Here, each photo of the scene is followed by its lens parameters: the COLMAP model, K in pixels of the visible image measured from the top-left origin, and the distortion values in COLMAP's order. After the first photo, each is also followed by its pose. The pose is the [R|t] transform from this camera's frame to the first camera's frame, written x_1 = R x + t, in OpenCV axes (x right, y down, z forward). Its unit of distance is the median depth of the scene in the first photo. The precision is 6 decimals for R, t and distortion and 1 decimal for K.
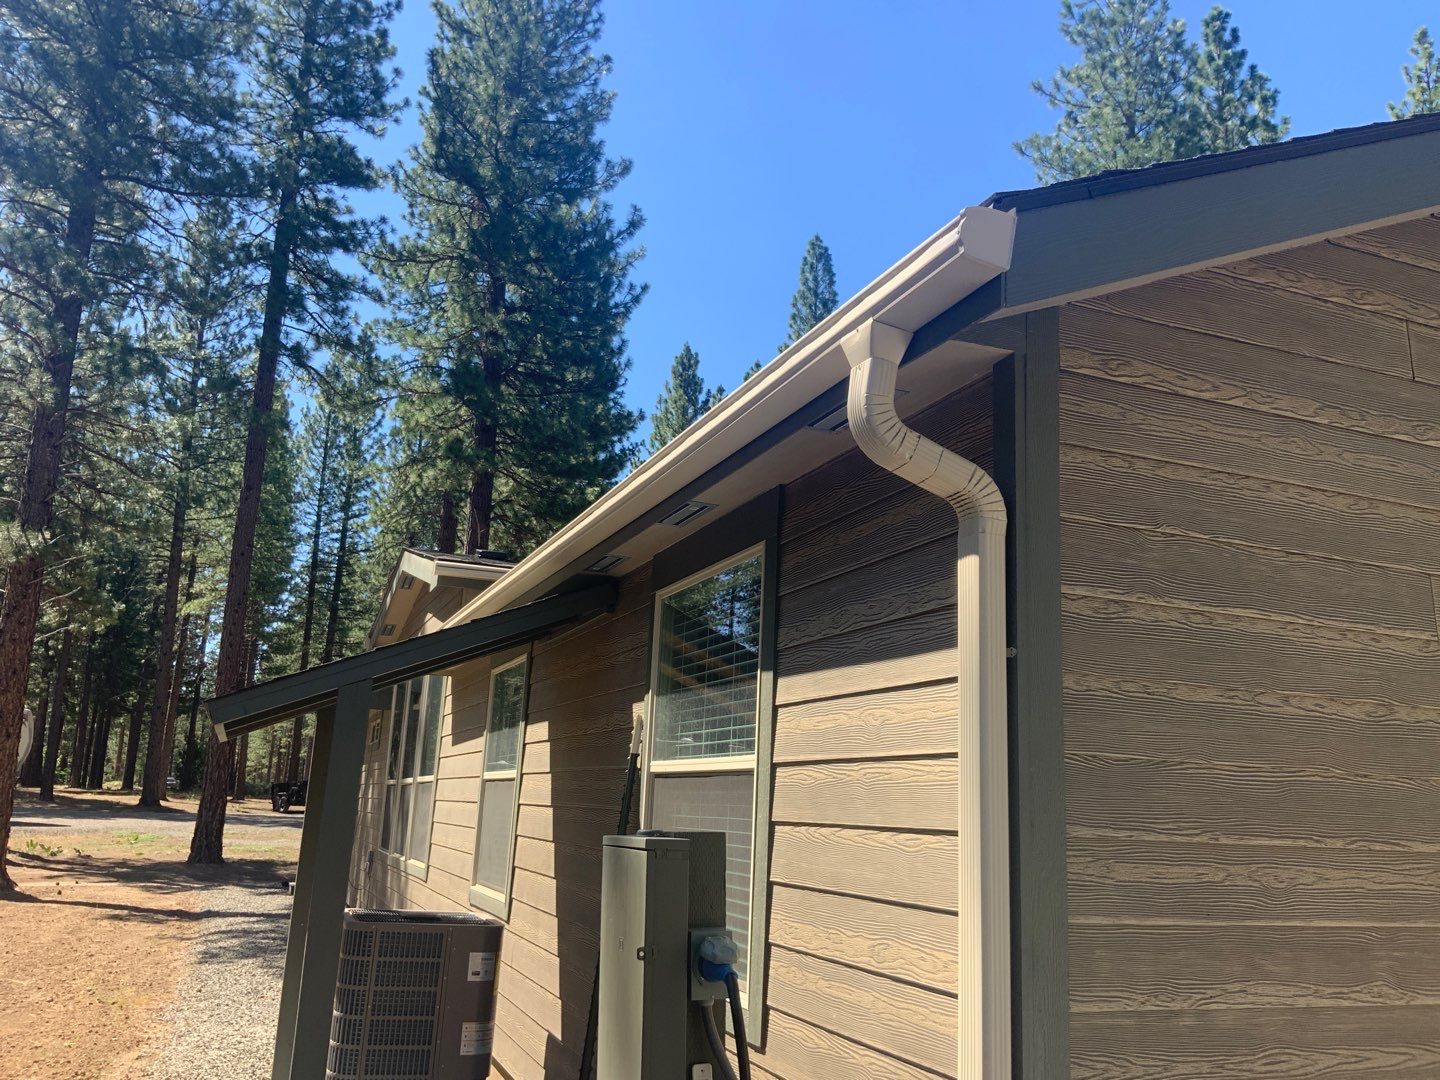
lens RADIAL K [[1205.1, 0, 719.4], [0, 1205.1, 544.3], [0, 0, 1]] dist [0.058881, -0.121233]
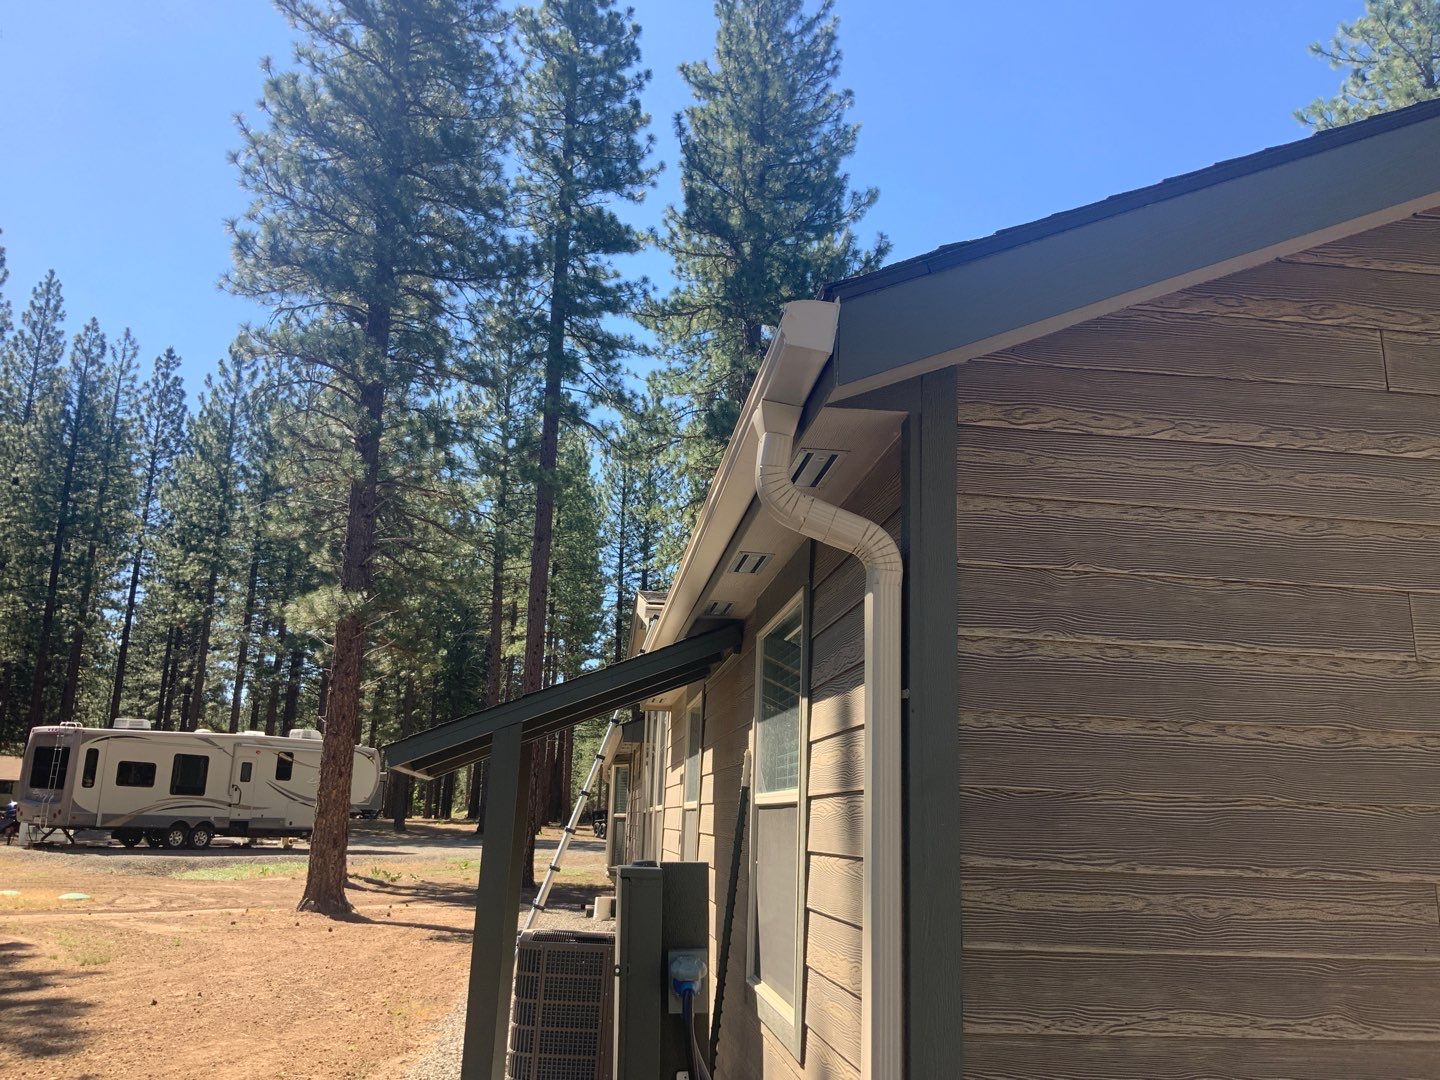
lens RADIAL K [[1205.1, 0, 713.3], [0, 1205.1, 542.9], [0, 0, 1]] dist [0.058881, -0.121233]
pose [[0.965796, -0.067026, -0.250489, 0.179555], [0.061723, 0.997673, -0.028976, -0.012310], [0.251848, 0.012524, 0.967686, -0.043654]]
